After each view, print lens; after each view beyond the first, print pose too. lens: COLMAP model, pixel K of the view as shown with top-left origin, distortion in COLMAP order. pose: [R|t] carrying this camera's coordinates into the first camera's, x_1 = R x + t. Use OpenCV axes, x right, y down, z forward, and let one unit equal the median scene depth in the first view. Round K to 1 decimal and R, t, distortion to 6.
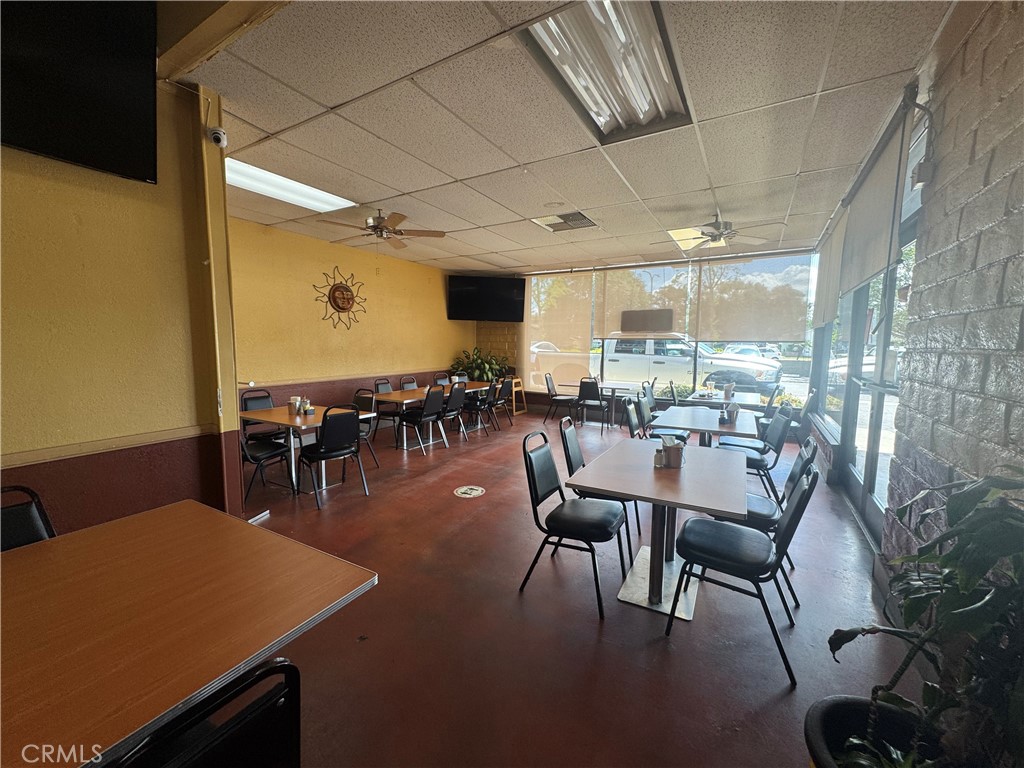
lens RADIAL K [[409.8, 0, 511.8], [0, 409.8, 385.2], [0, 0, 1]] dist [-0.000684, -0.000595]
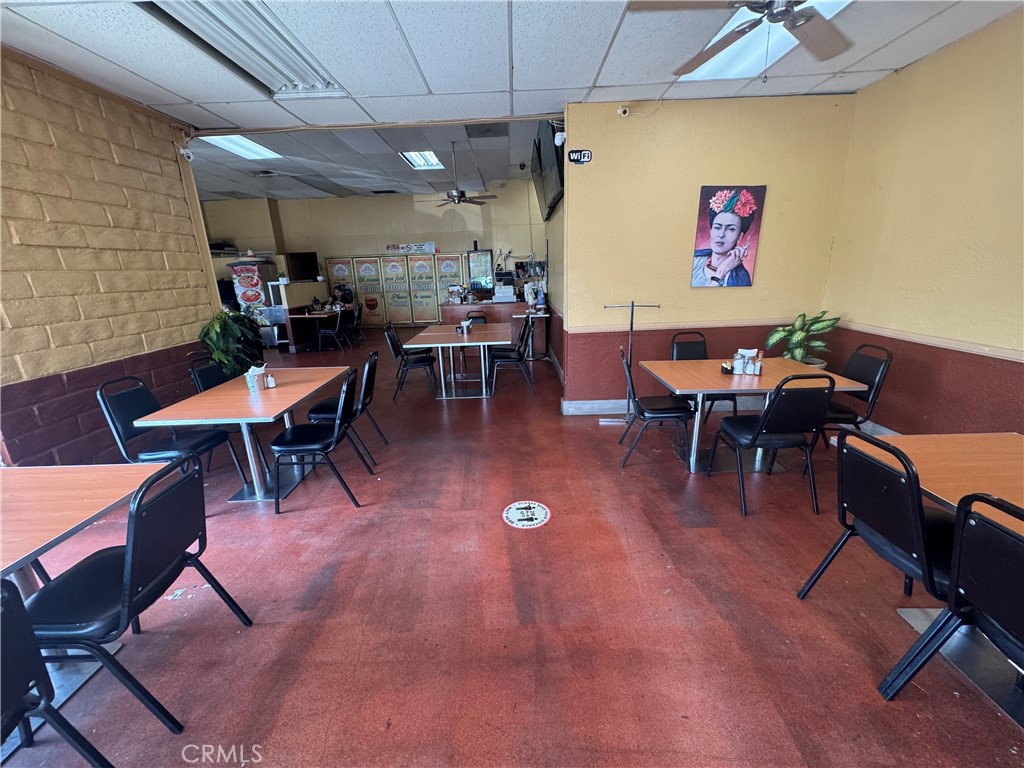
lens RADIAL K [[409.8, 0, 507.3], [0, 409.8, 384.7], [0, 0, 1]] dist [-0.000684, -0.000595]
pose [[-0.869132, 0.157803, -0.468729, 0.191108], [-0.024008, 0.933154, 0.358674, -0.161059], [0.493997, 0.322988, -0.807246, 1.416315]]
